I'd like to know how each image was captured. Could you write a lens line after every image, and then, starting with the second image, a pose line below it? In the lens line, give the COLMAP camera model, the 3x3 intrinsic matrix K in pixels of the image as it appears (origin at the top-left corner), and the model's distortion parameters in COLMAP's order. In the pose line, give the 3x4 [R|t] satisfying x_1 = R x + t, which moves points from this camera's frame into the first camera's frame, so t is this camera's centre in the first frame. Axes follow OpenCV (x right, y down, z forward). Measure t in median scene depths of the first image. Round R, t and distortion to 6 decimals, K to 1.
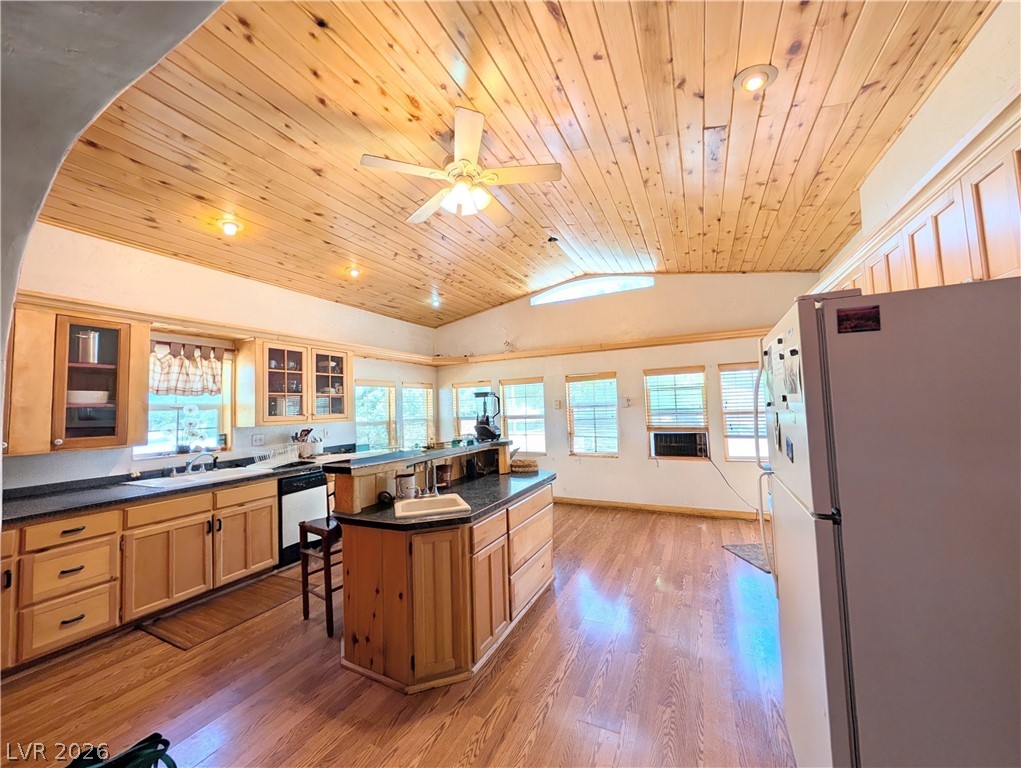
lens RADIAL K [[385.7, 0, 506.9], [0, 385.7, 383.9], [0, 0, 1]] dist [0.002751, -0.000135]
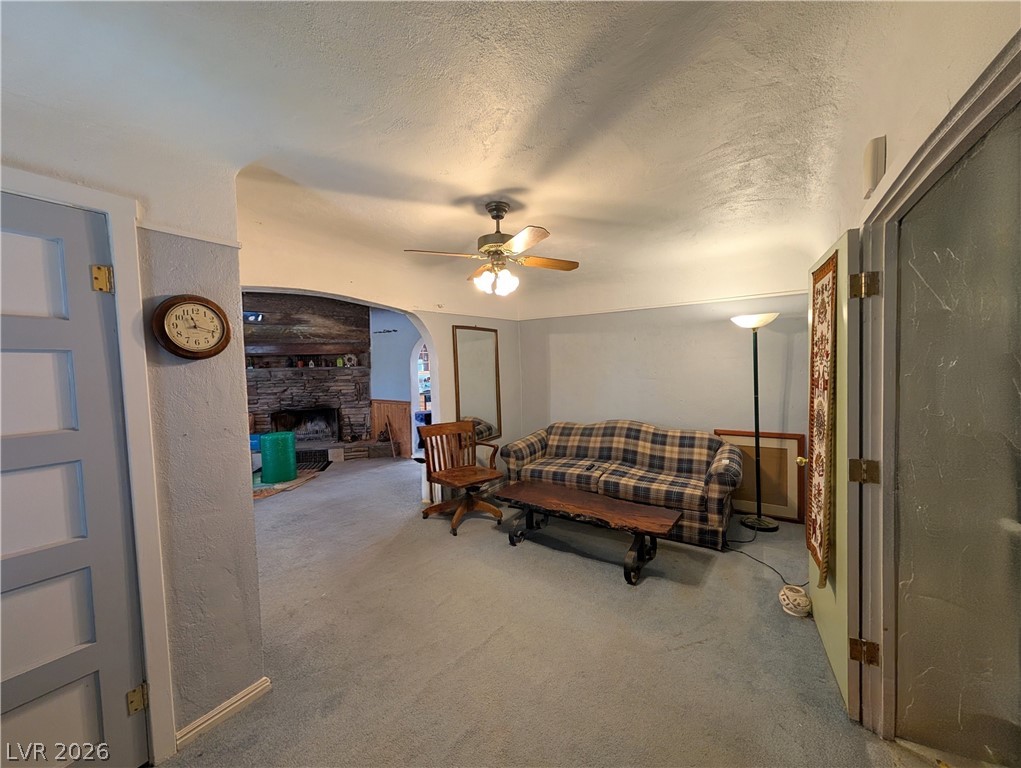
lens RADIAL K [[385.7, 0, 511.2], [0, 385.7, 387.2], [0, 0, 1]] dist [0.002751, -0.000135]
pose [[0.995461, 0.017160, -0.093606, 0.208818], [-0.005960, 0.992920, 0.118634, -0.111396], [0.094979, -0.117538, 0.988516, -1.407296]]
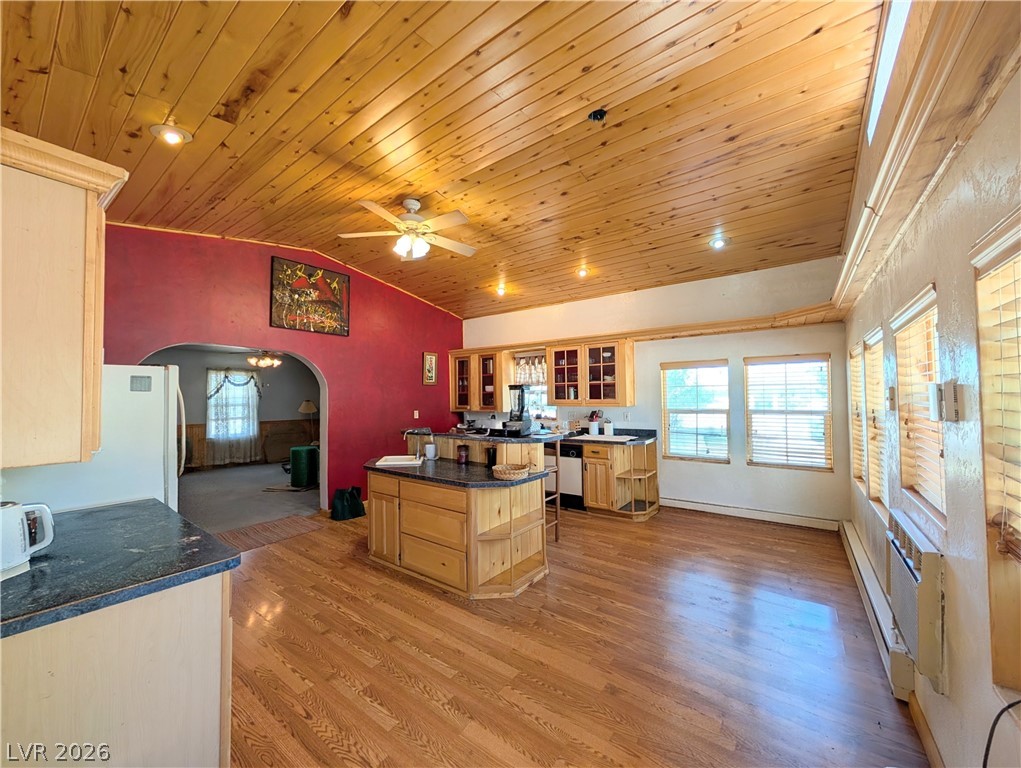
lens RADIAL K [[385.7, 0, 512.7], [0, 385.7, 384.2], [0, 0, 1]] dist [0.002751, -0.000135]
pose [[-0.166850, 0.005782, -0.985965, 0.860600], [0.075986, 0.997084, -0.007011, 0.026699], [0.983050, -0.076089, -0.166803, 1.138773]]
